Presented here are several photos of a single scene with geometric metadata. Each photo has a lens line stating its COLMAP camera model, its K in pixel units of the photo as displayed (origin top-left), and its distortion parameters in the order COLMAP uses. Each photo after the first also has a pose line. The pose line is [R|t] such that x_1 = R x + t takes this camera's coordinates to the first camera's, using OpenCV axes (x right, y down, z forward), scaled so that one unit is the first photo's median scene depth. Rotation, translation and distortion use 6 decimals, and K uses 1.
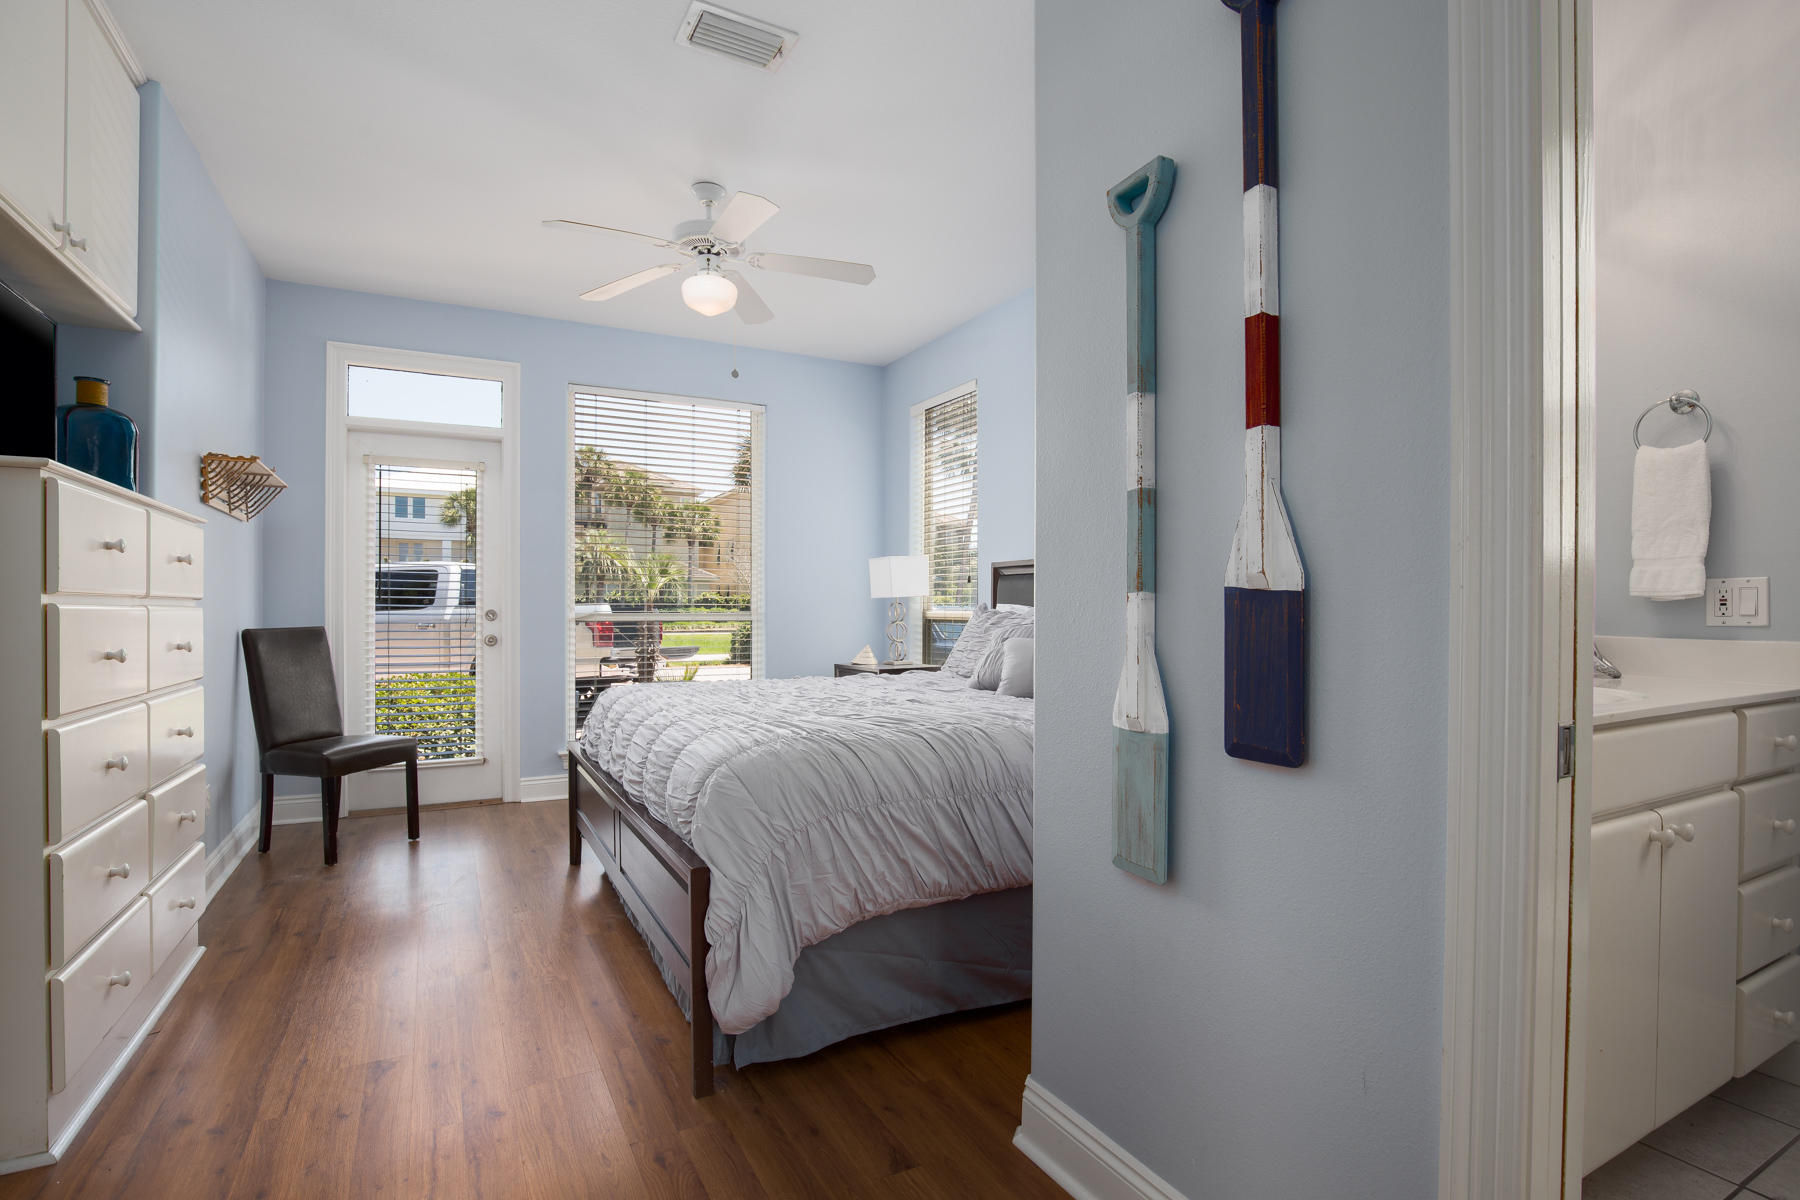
lens RADIAL K [[869.1, 0, 900.6], [0, 869.1, 612.7], [0, 0, 1]] dist [-0.033506, -0.000790]
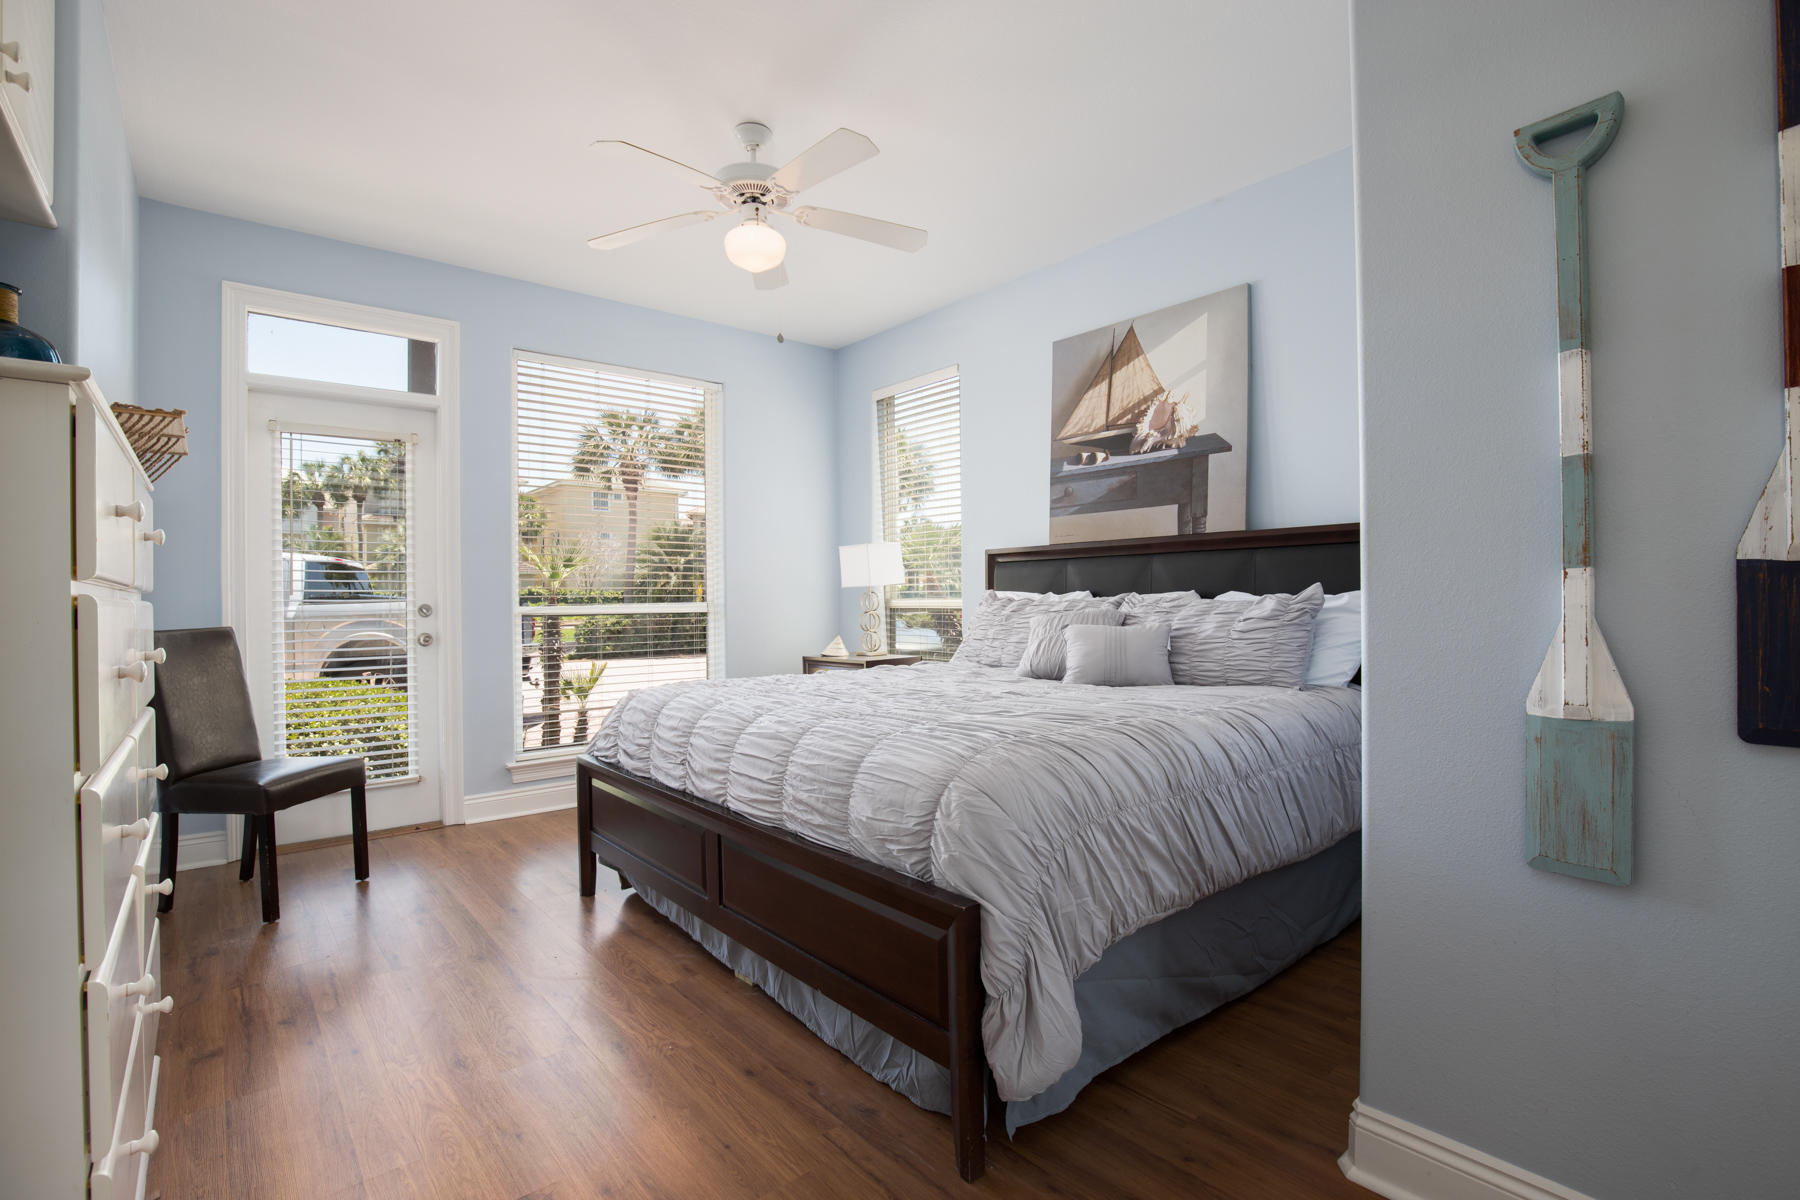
lens RADIAL K [[831.3, 0, 900.0], [0, 831.3, 600.0], [0, 0, 1]] dist [-0.032582, 0.000830]
pose [[0.978028, -0.012241, 0.208113, -0.261357], [0.013174, 0.999908, -0.003098, 0.001452], [-0.208057, 0.005771, 0.978100, 0.133991]]
